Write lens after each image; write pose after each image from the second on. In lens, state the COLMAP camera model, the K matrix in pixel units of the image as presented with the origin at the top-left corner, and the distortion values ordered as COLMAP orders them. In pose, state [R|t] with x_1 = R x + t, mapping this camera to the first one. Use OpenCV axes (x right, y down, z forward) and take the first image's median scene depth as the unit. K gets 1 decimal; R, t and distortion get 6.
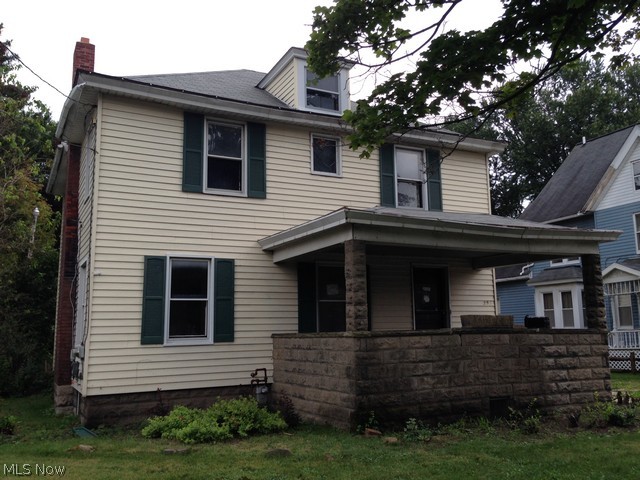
lens RADIAL K [[584.3, 0, 319.7], [0, 584.3, 236.7], [0, 0, 1]] dist [0.058220, 0.000000]
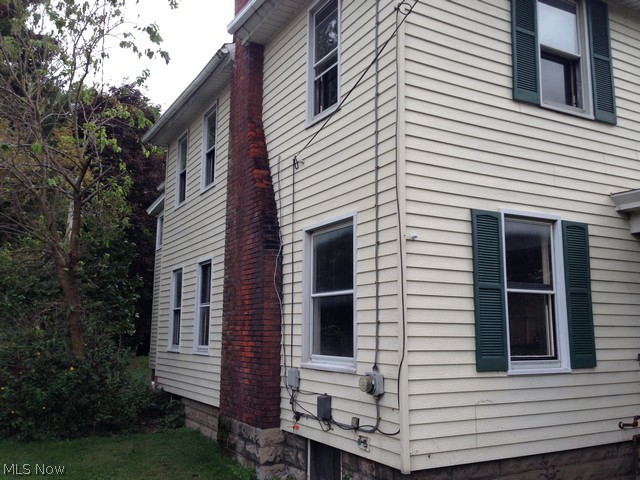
lens RADIAL K [[584.3, 0, 325.3], [0, 584.3, 238.1], [0, 0, 1]] dist [0.058220, 0.000000]
pose [[0.999507, 0.021965, 0.022432, -0.440426], [-0.021905, 0.999756, -0.002897, 0.063175], [-0.022490, 0.002404, 0.999744, 0.446756]]
